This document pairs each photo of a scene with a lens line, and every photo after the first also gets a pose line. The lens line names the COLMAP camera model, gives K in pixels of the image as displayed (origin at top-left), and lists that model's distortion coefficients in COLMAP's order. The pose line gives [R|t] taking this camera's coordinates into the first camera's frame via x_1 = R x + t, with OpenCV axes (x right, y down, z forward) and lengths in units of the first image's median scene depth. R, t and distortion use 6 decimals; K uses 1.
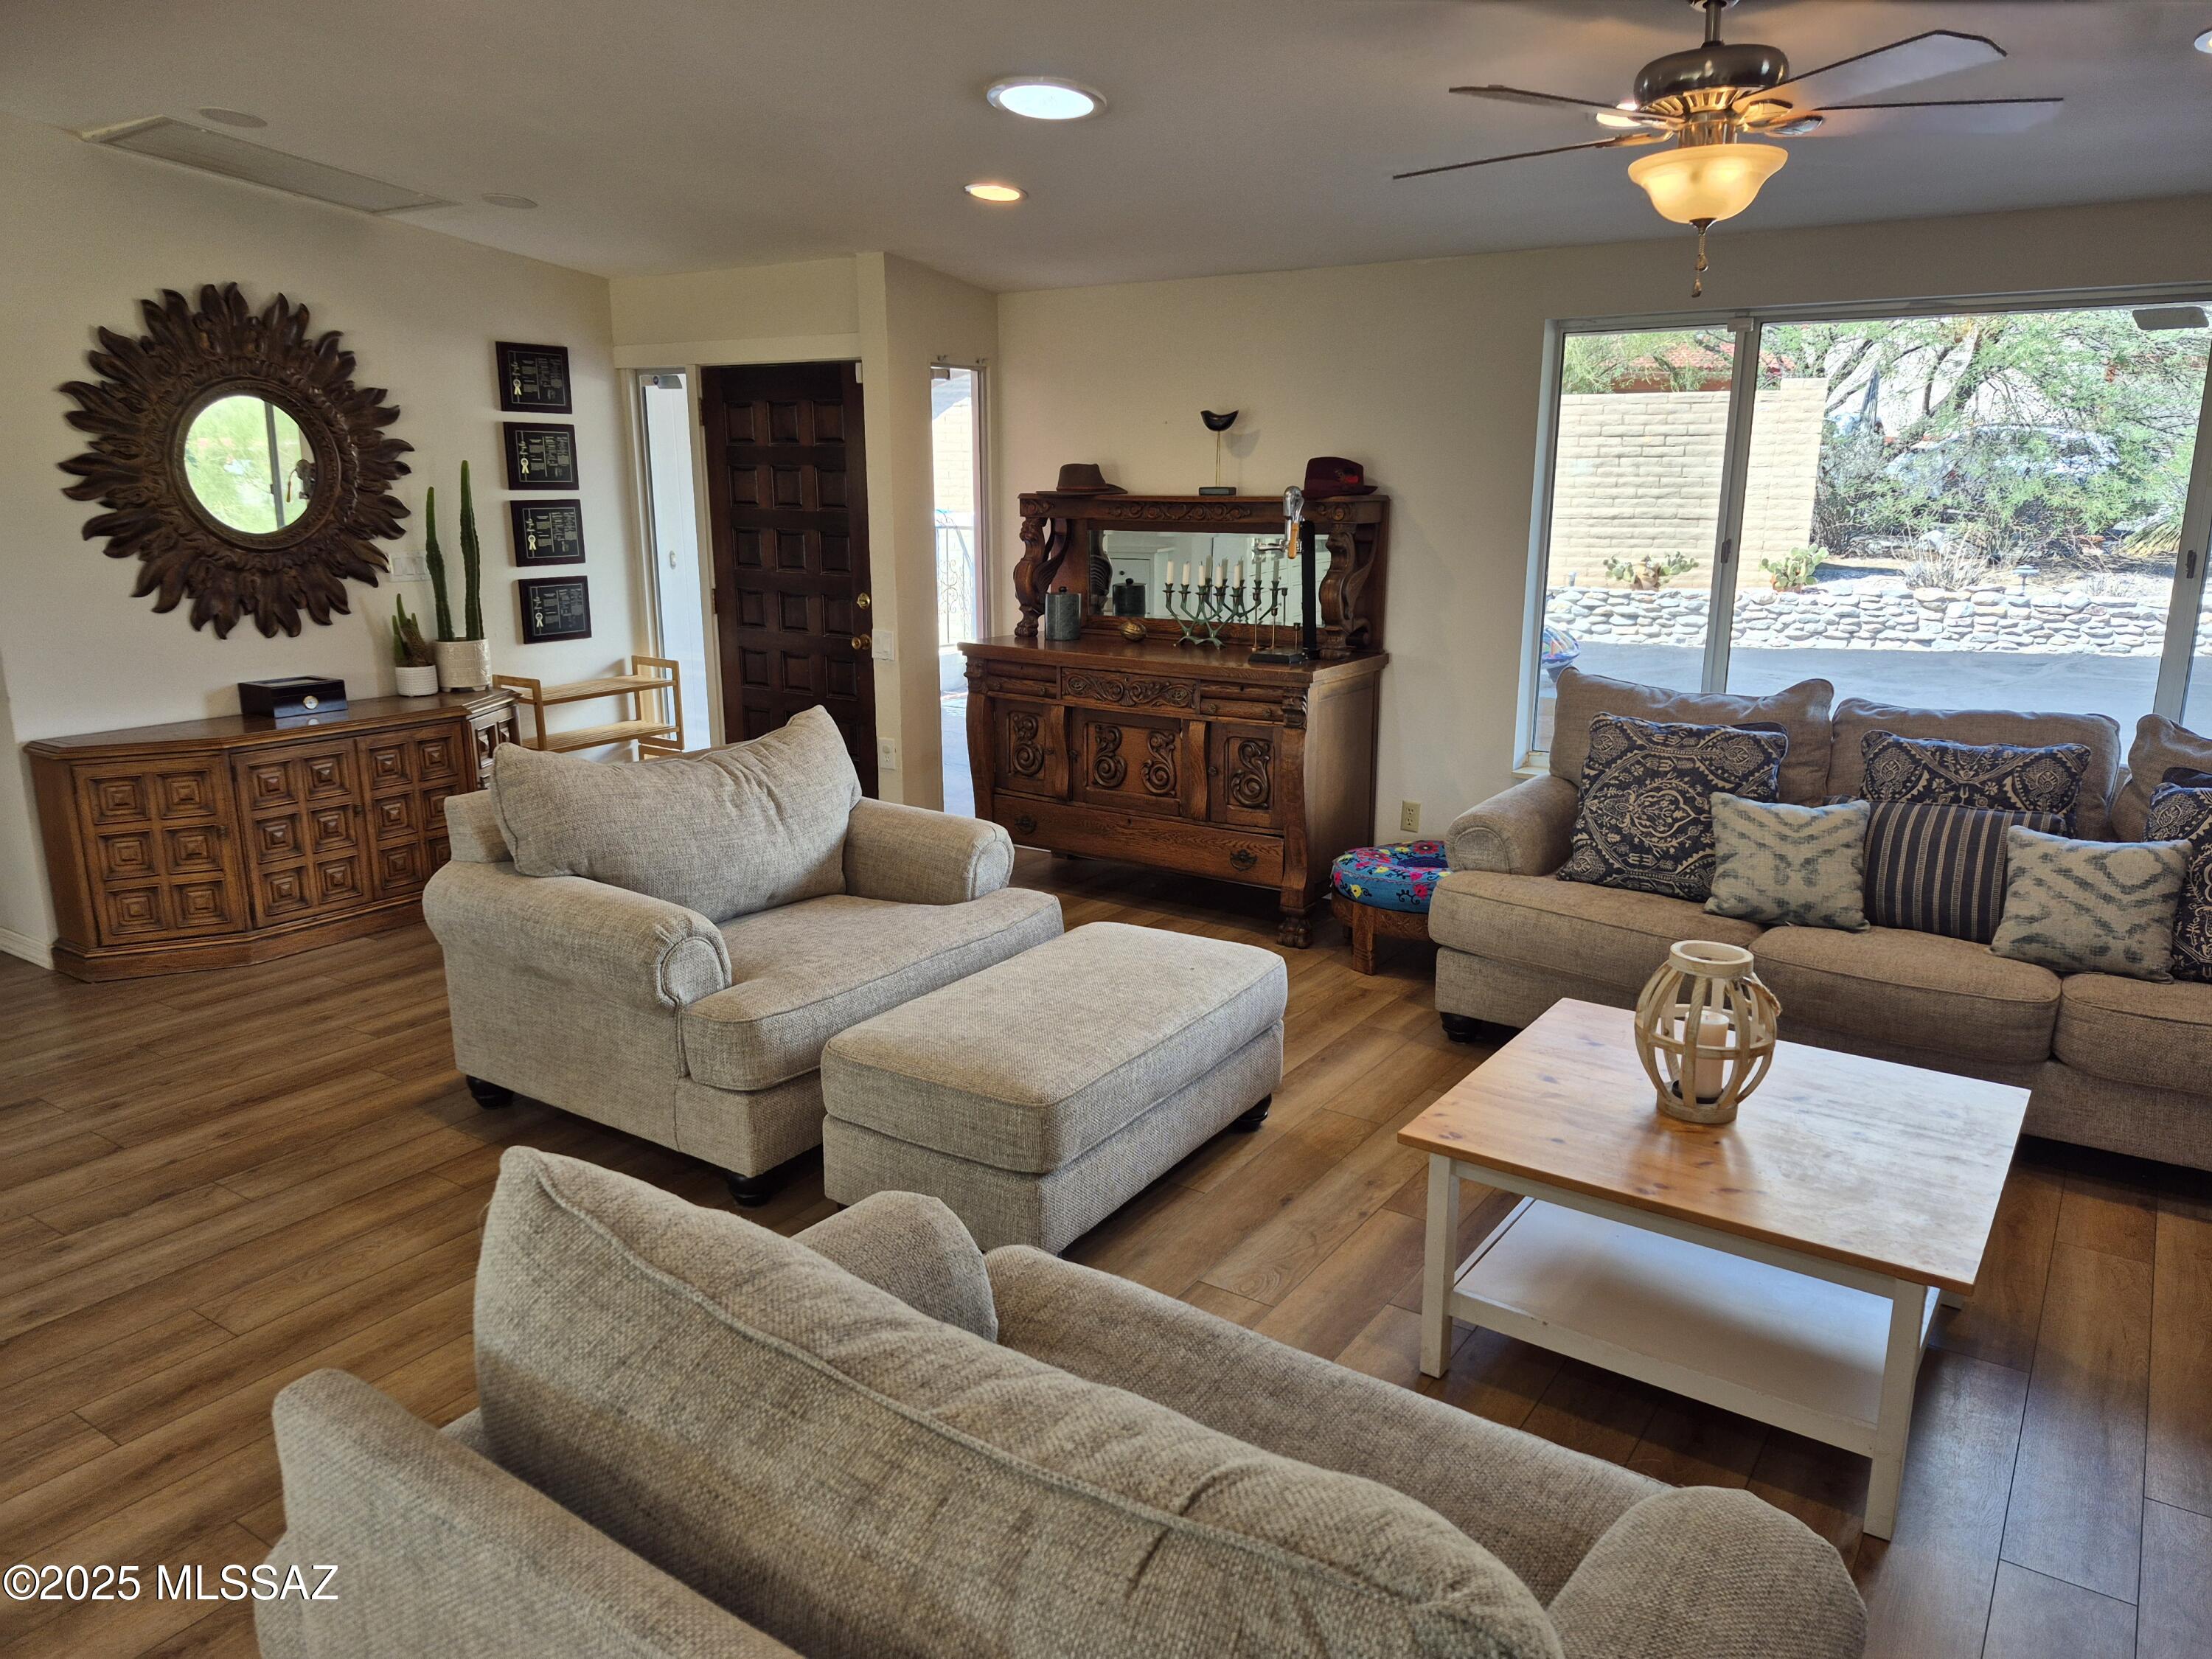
lens RADIAL K [[1526.6, 0, 1106.0], [0, 1526.6, 829.5], [0, 0, 1]] dist [0.091217, -0.125310]
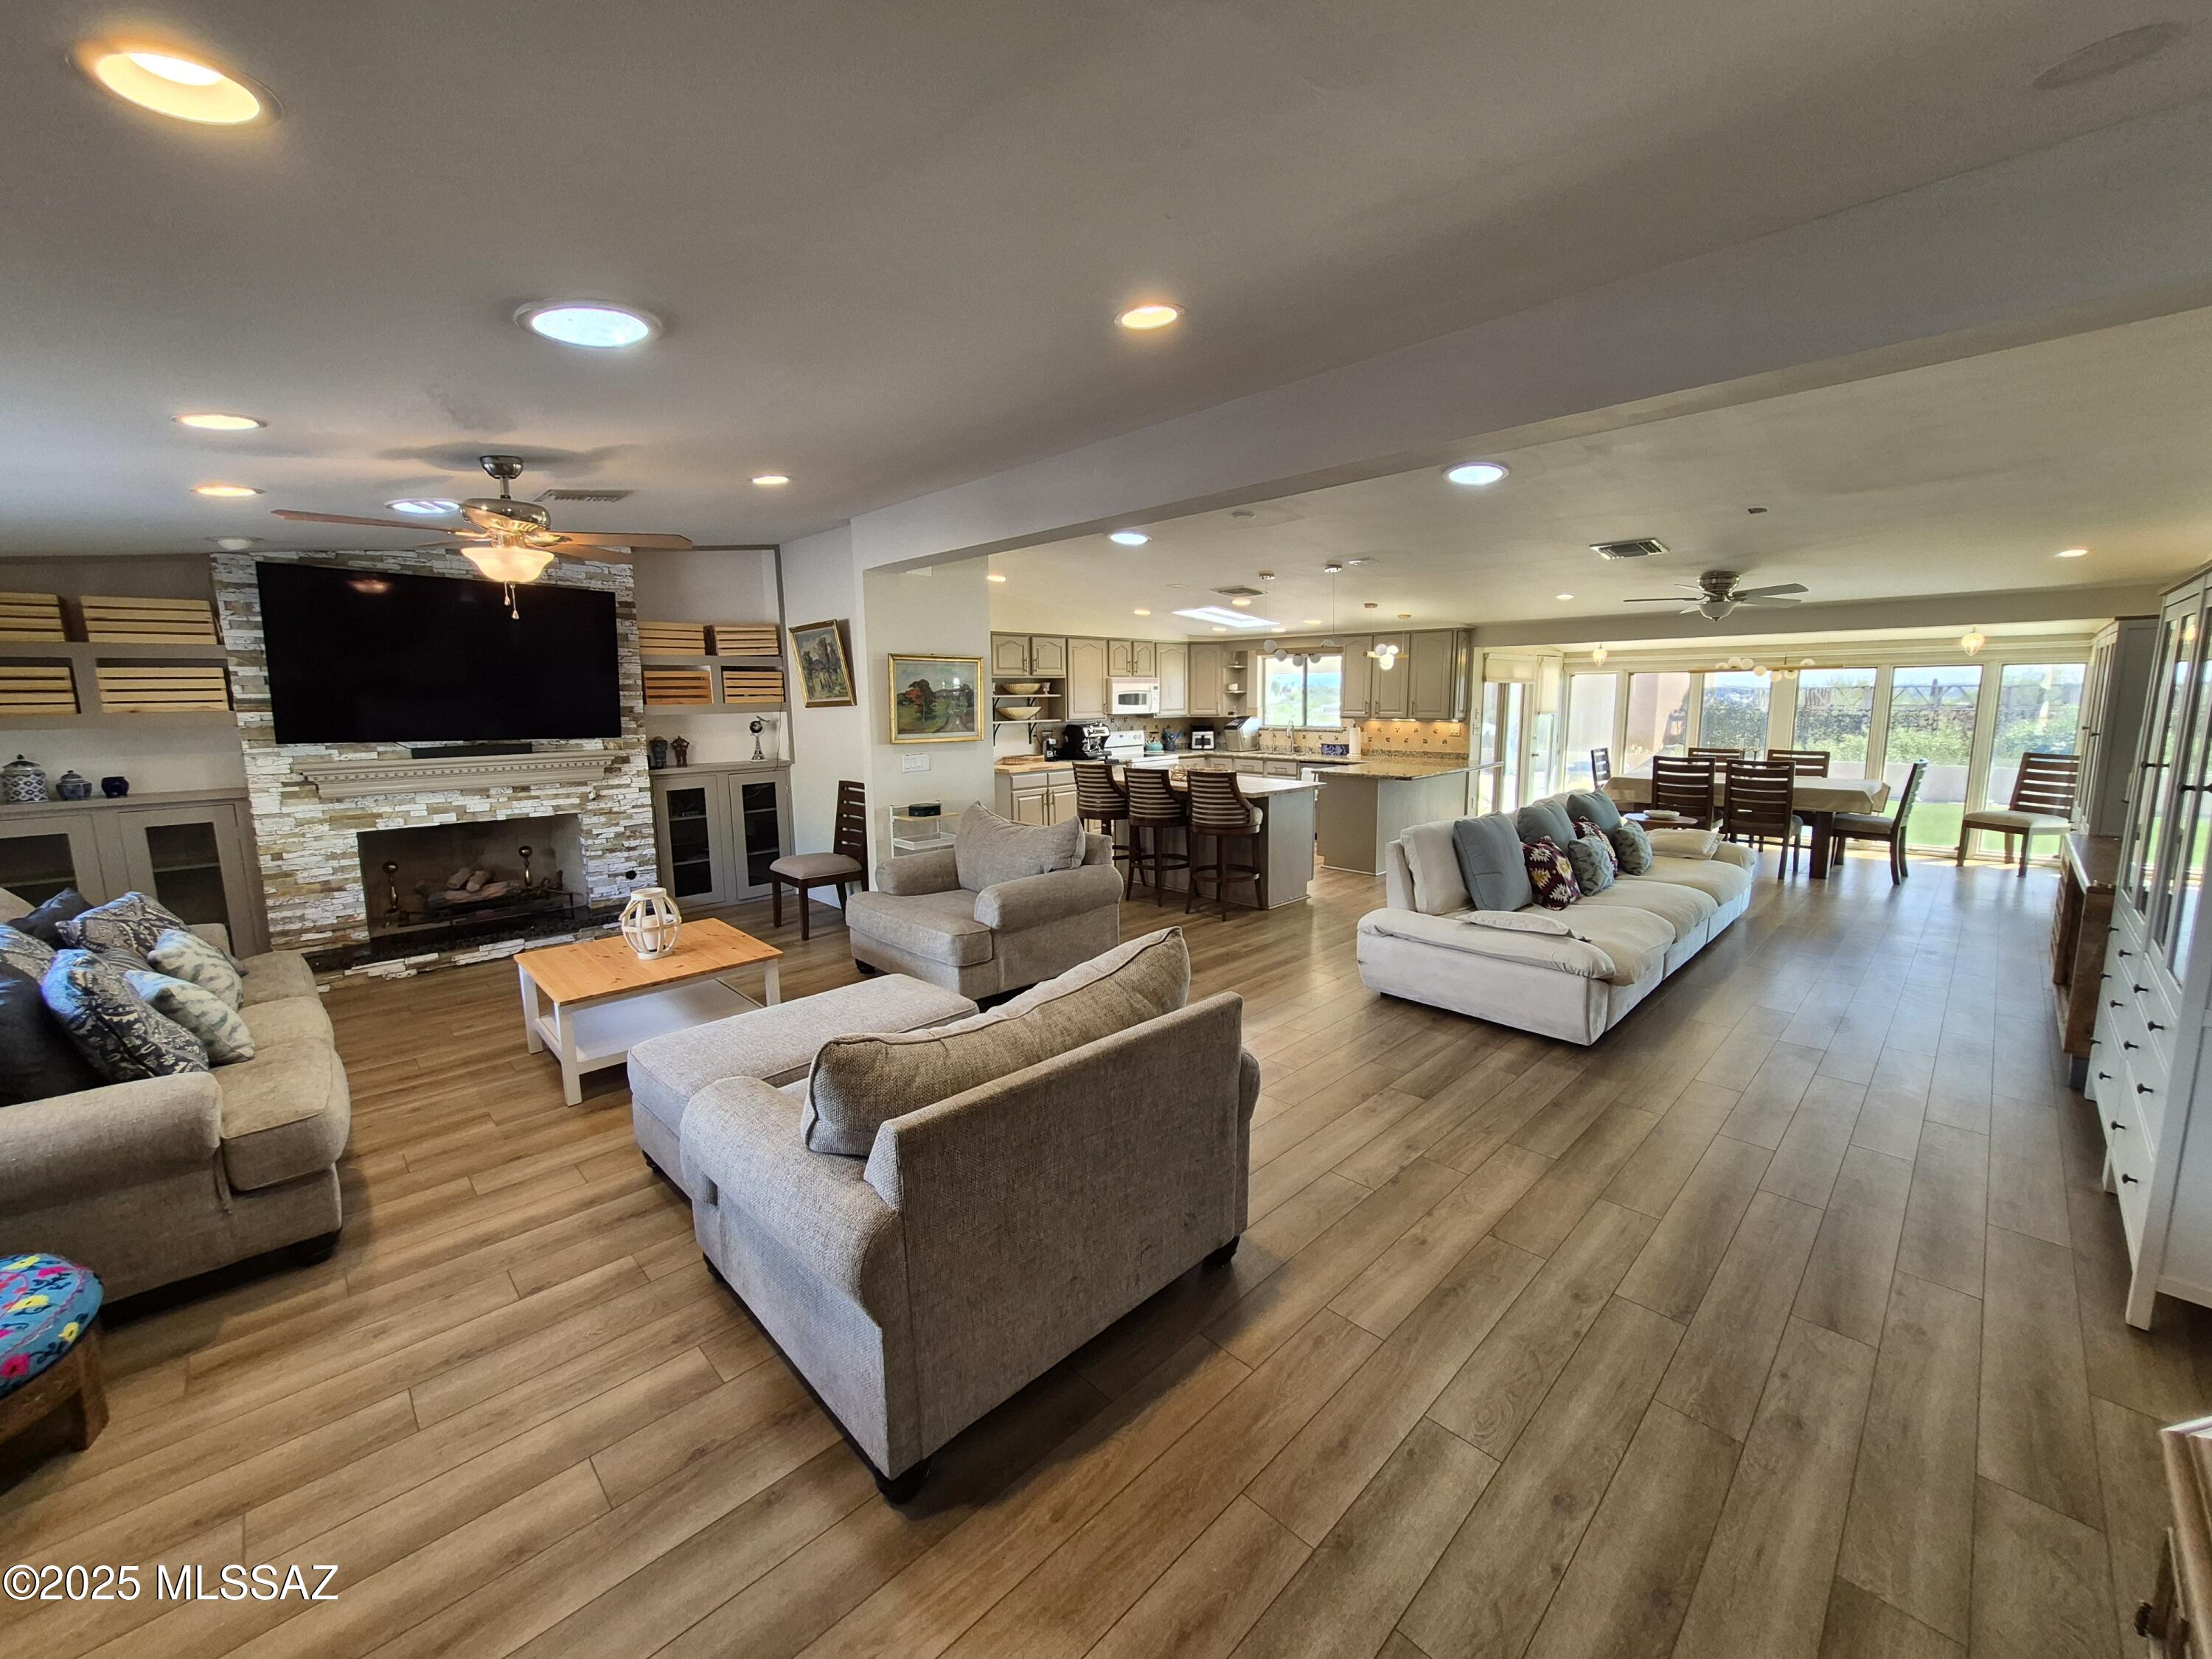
lens RADIAL K [[868.9, 0, 1124.2], [0, 868.9, 815.6], [0, 0, 1]] dist [-0.001252, -0.000590]
pose [[-0.982216, -0.013207, 0.187292, -0.413776], [0.056672, 0.930144, 0.362796, -0.327890], [-0.178999, 0.366958, -0.912853, 1.369075]]
